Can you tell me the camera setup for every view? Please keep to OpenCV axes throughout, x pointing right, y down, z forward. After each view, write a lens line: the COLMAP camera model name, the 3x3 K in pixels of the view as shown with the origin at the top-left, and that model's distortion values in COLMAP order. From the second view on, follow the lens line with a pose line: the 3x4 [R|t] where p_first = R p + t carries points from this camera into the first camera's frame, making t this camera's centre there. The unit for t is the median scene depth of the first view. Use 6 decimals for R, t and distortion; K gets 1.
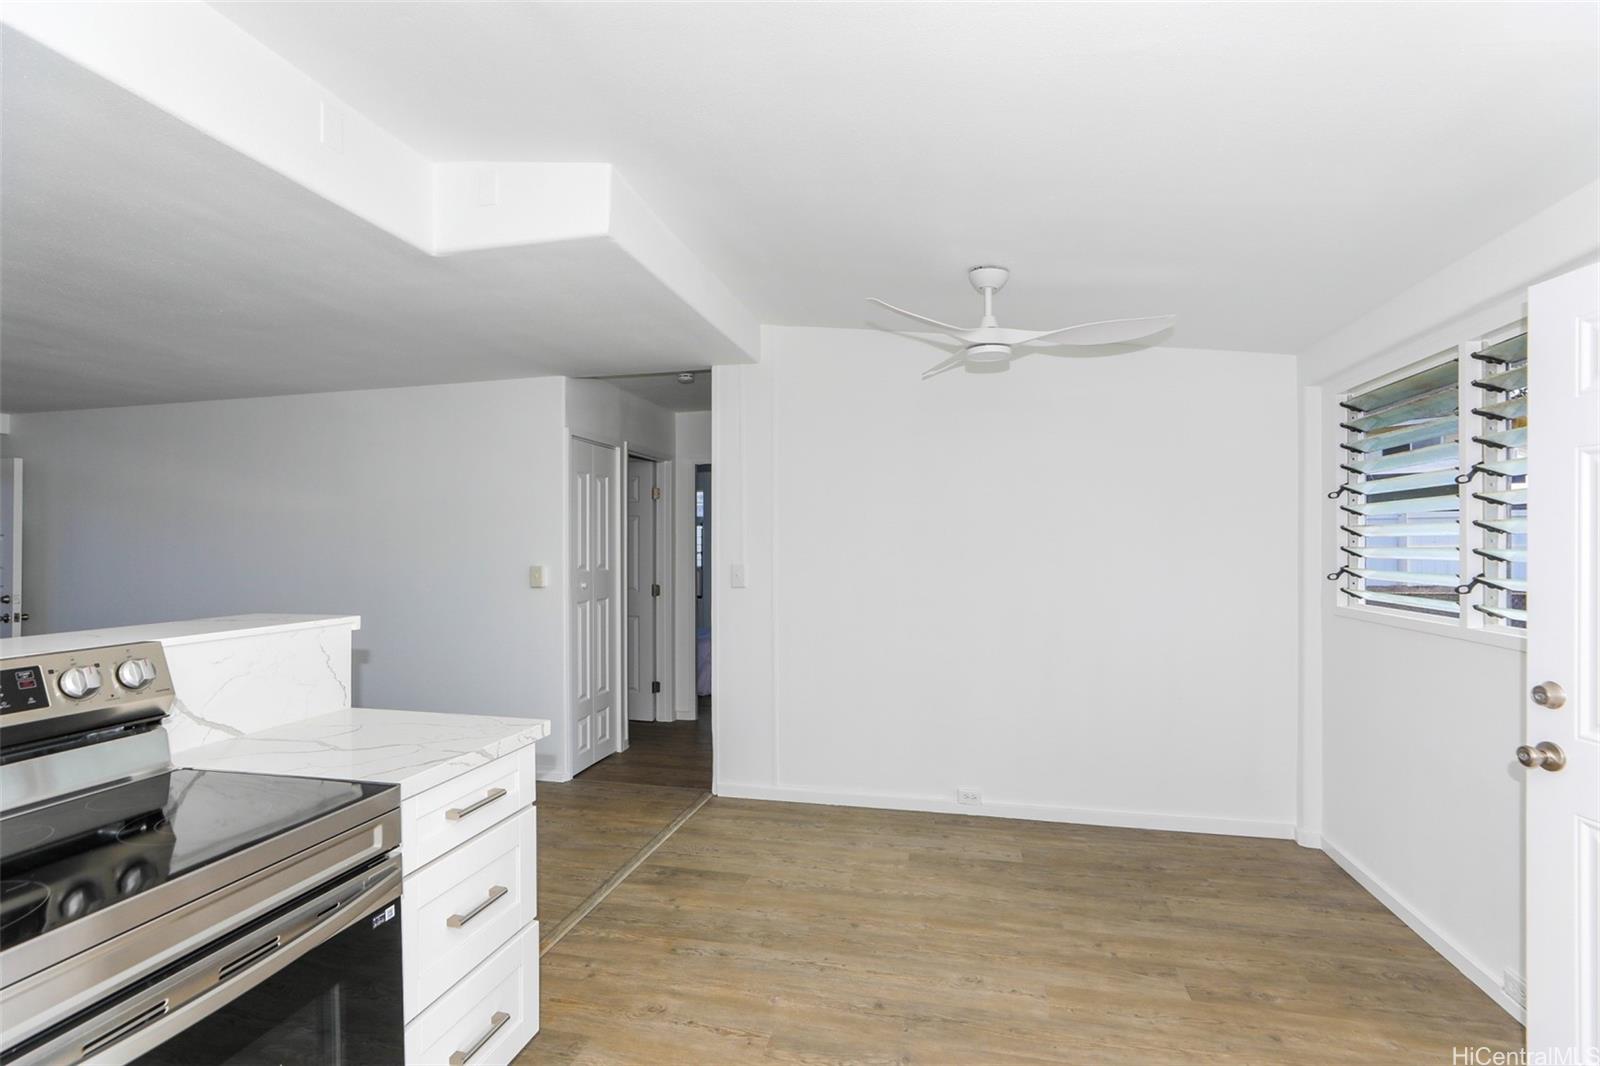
lens RADIAL K [[740.4, 0, 805.4], [0, 740.4, 544.9], [0, 0, 1]] dist [-0.009612, 0.001721]
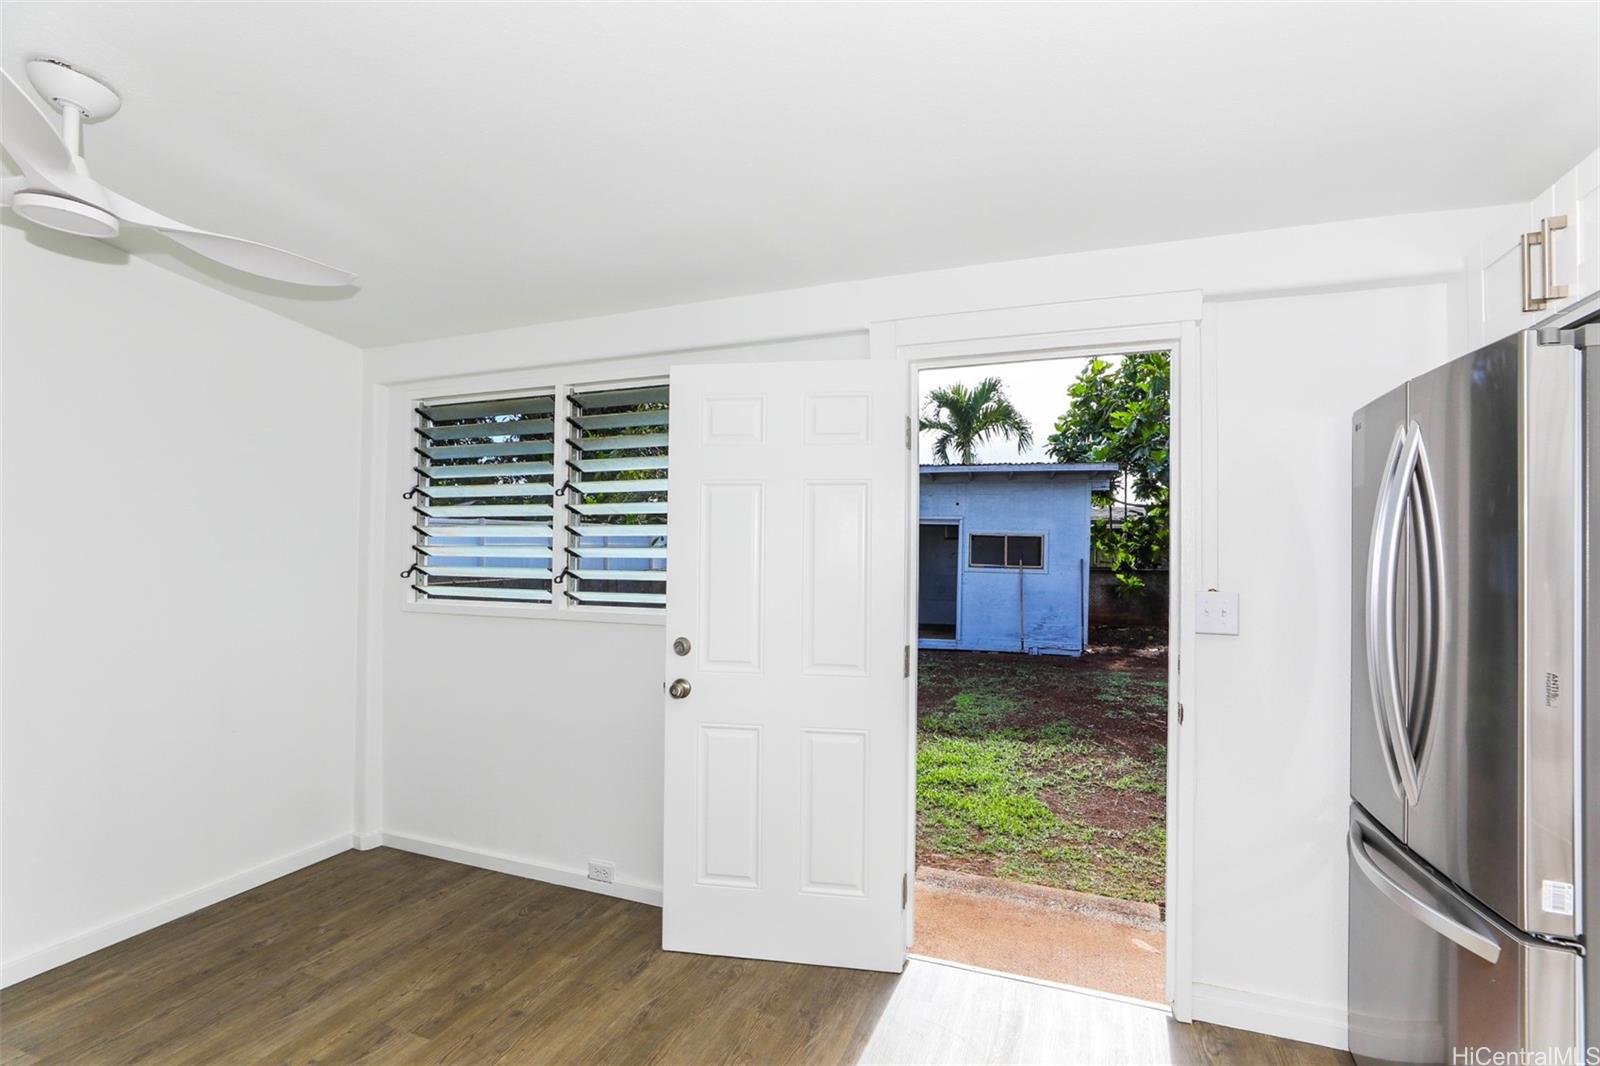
lens RADIAL K [[740.4, 0, 805.4], [0, 740.4, 544.9], [0, 0, 1]] dist [-0.009612, 0.001721]
pose [[0.135537, 0.007553, 0.990743, -0.289008], [-0.007107, 0.999953, -0.006651, 0.005682], [-0.990747, -0.006139, 0.135585, 0.374518]]
